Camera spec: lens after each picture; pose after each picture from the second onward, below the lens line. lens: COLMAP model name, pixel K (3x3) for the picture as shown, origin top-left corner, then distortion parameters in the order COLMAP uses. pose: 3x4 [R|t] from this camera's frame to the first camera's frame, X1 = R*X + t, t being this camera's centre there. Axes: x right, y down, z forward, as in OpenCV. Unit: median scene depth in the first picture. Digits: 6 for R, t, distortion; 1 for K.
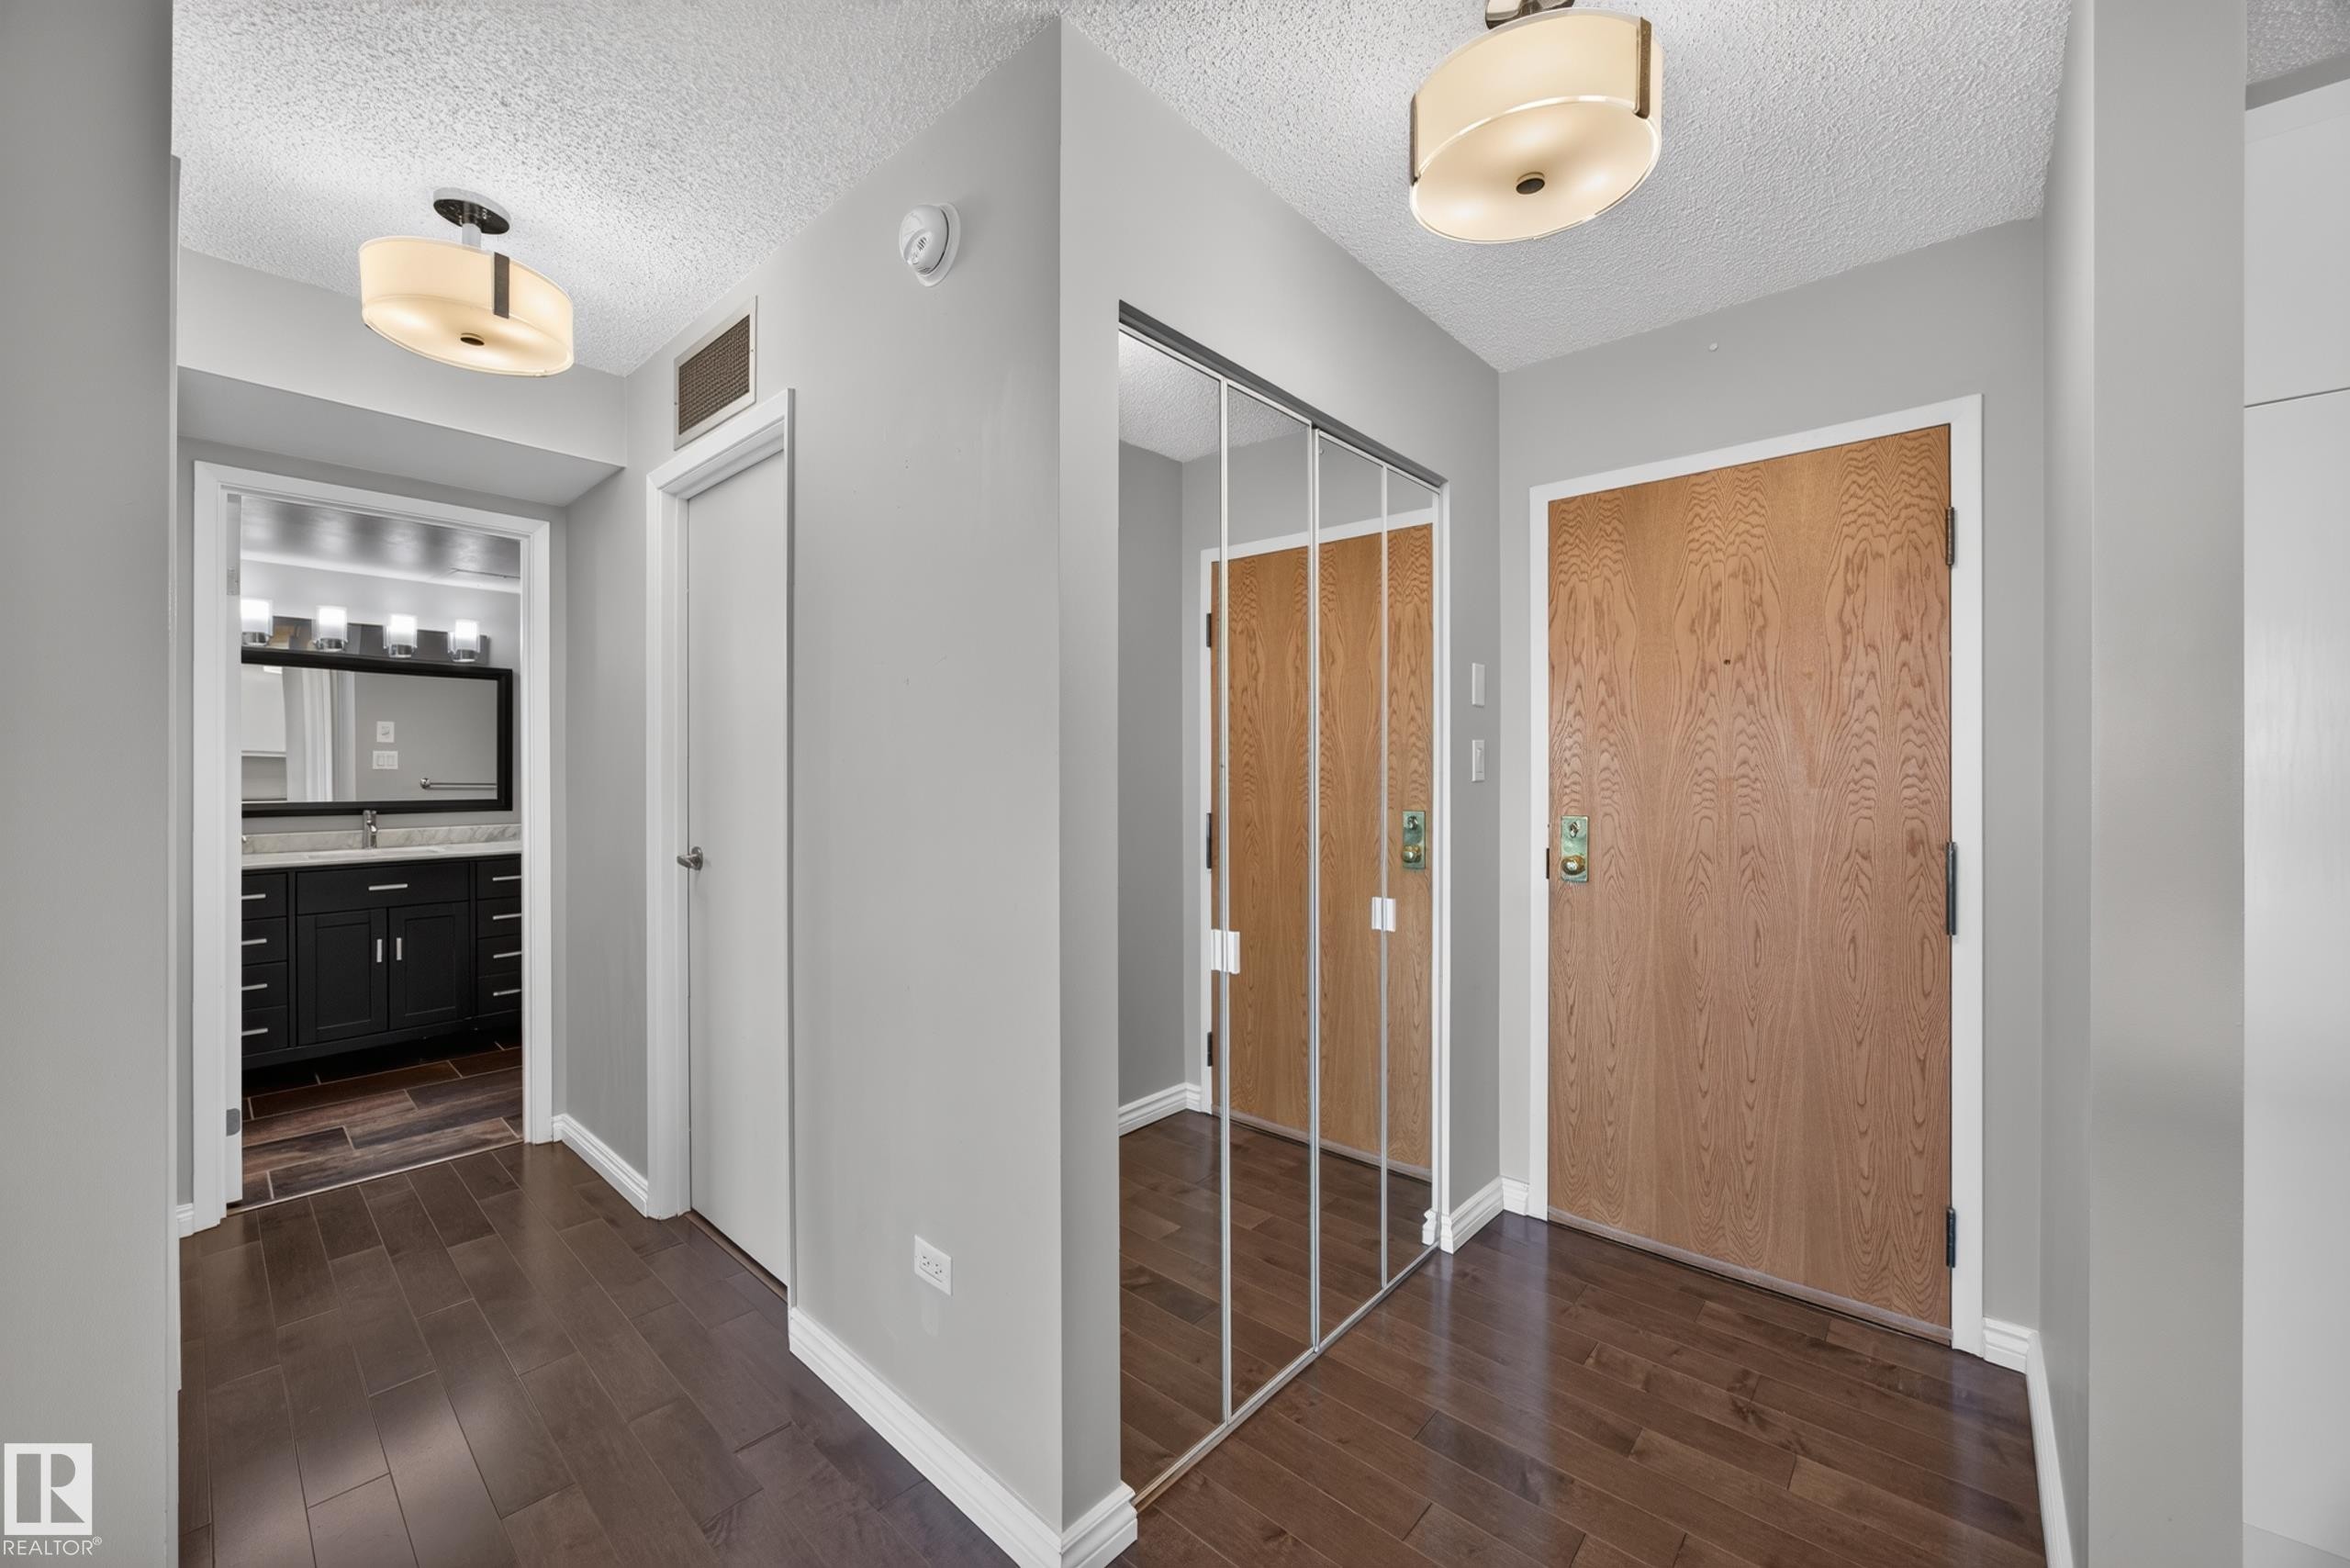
lens RADIAL K [[903.4, 0, 1176.7], [0, 903.4, 773.7], [0, 0, 1]] dist [-0.027230, 0.009442]
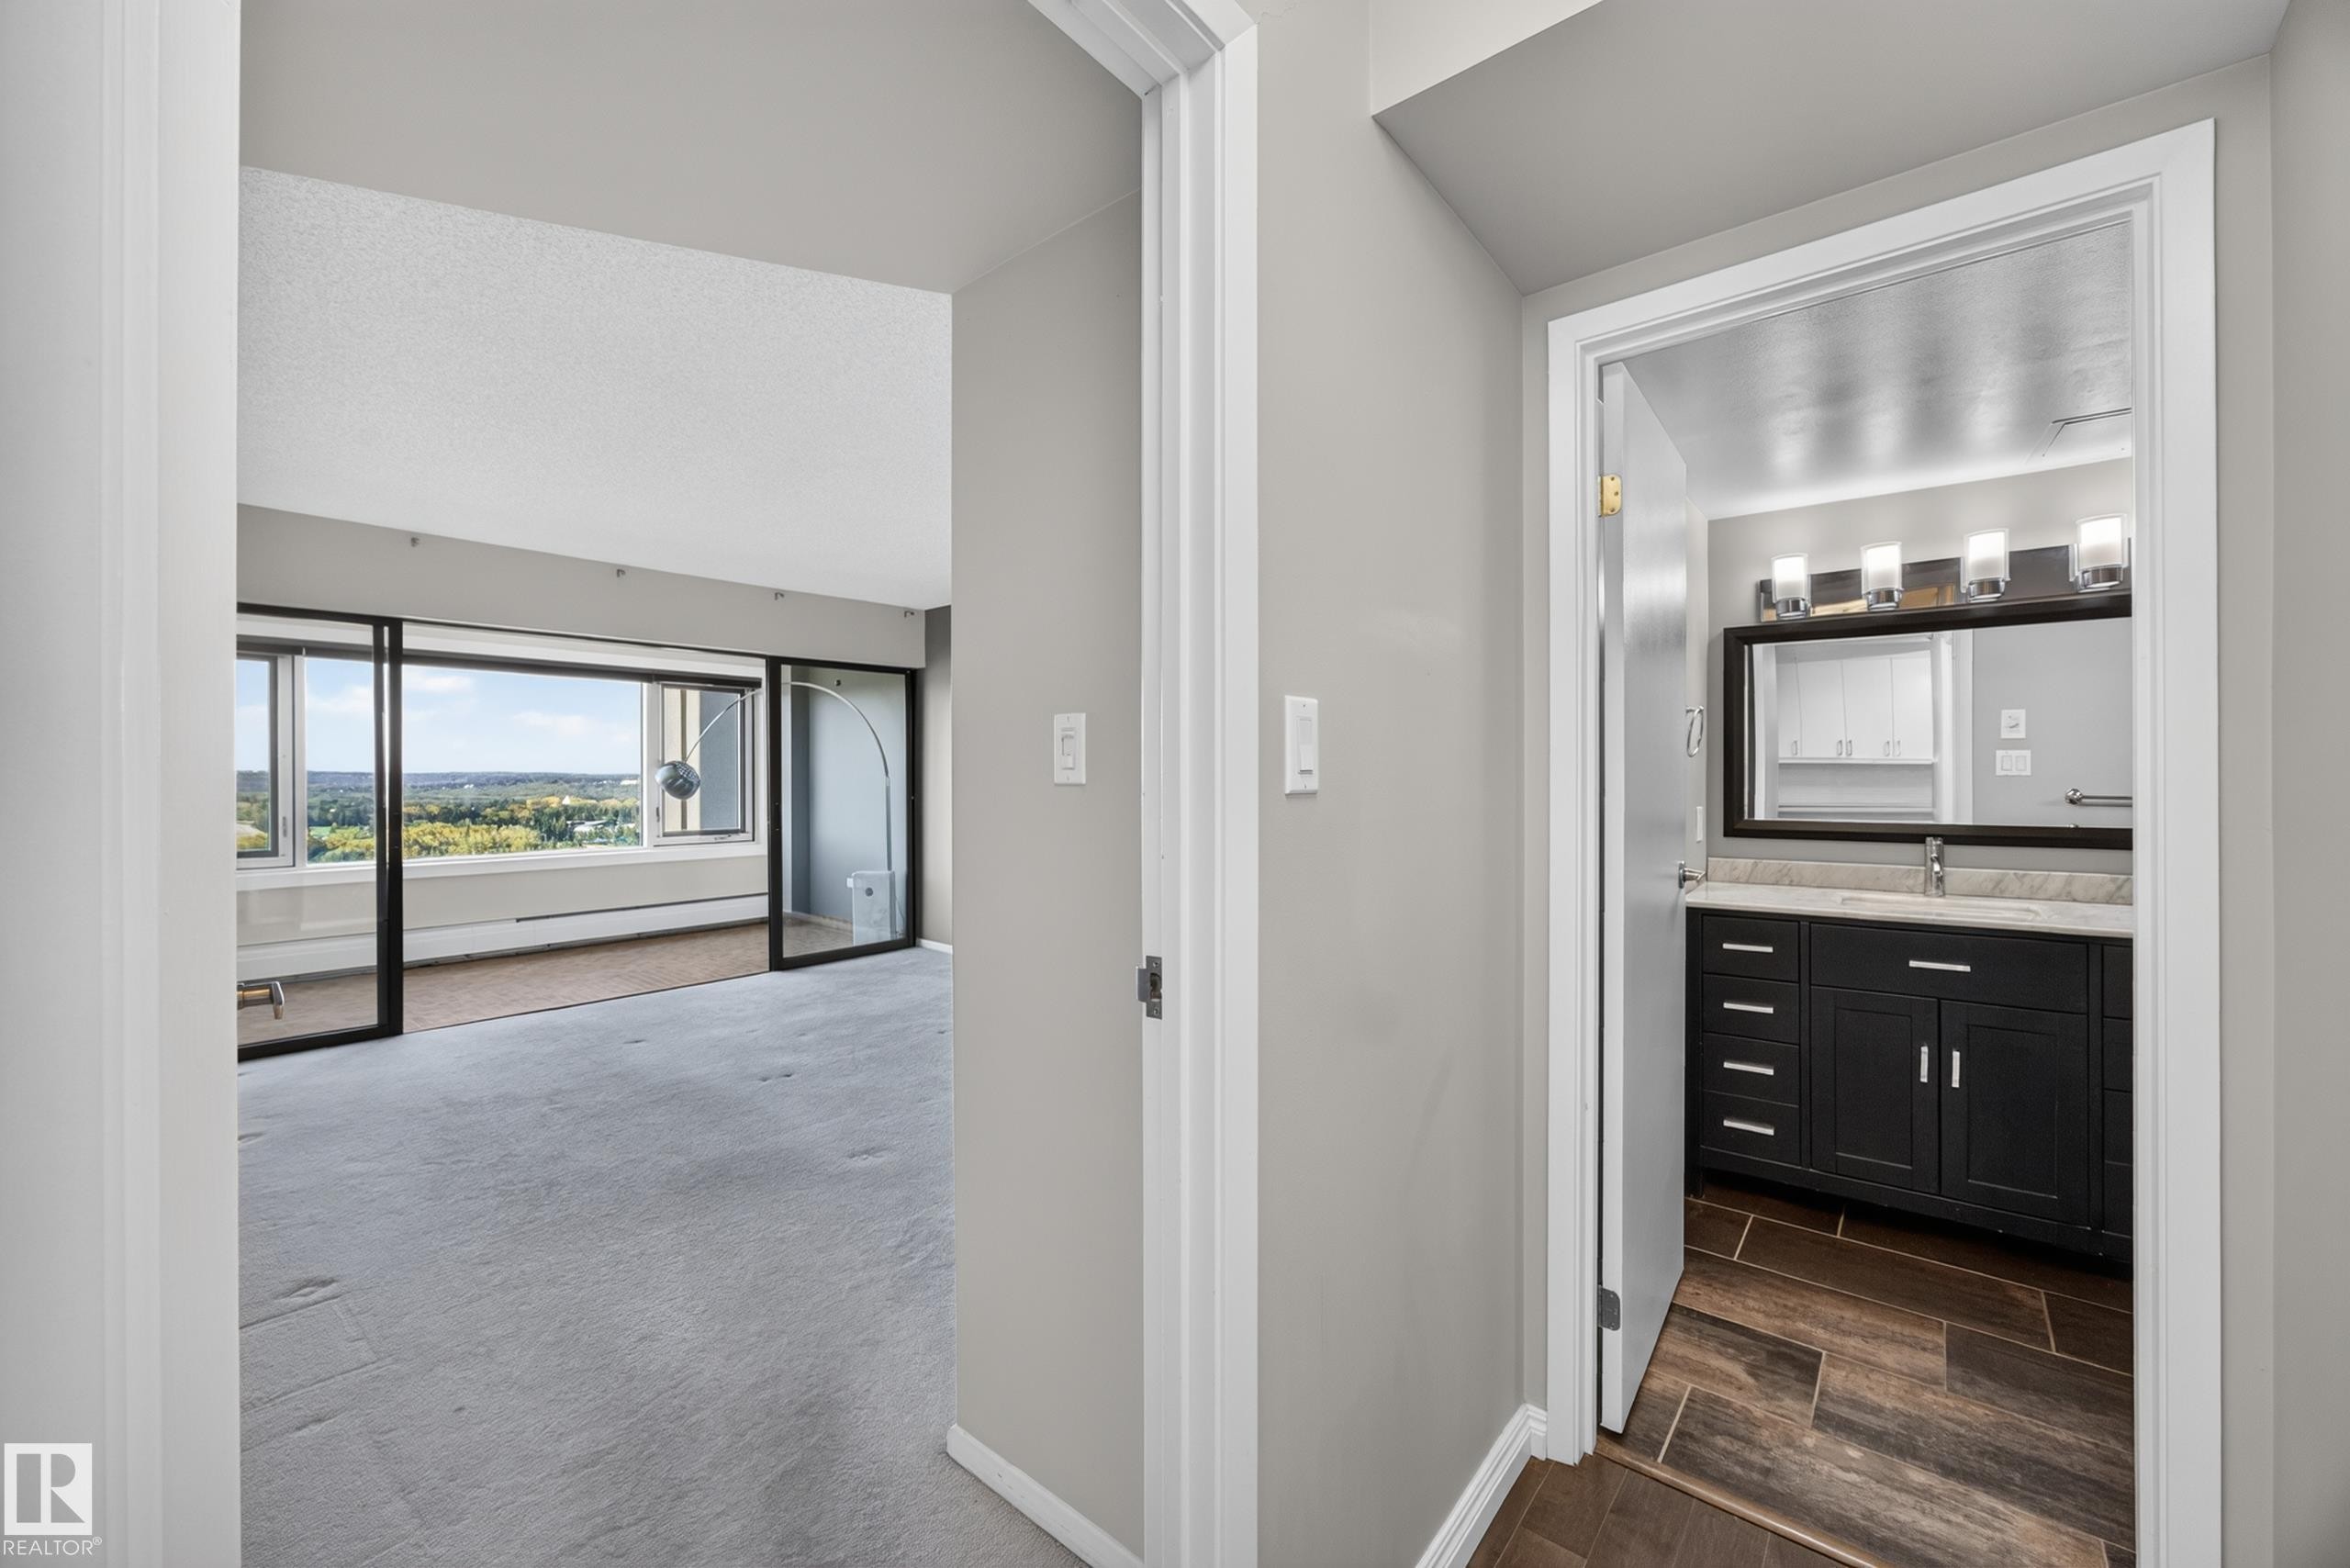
lens RADIAL K [[903.4, 0, 1176.7], [0, 903.4, 773.7], [0, 0, 1]] dist [-0.027230, 0.009442]
pose [[0.021915, -0.007793, -0.999729, -0.278798], [-0.001484, 0.999968, -0.007827, -0.000273], [0.999759, 0.001655, 0.021902, 0.455686]]
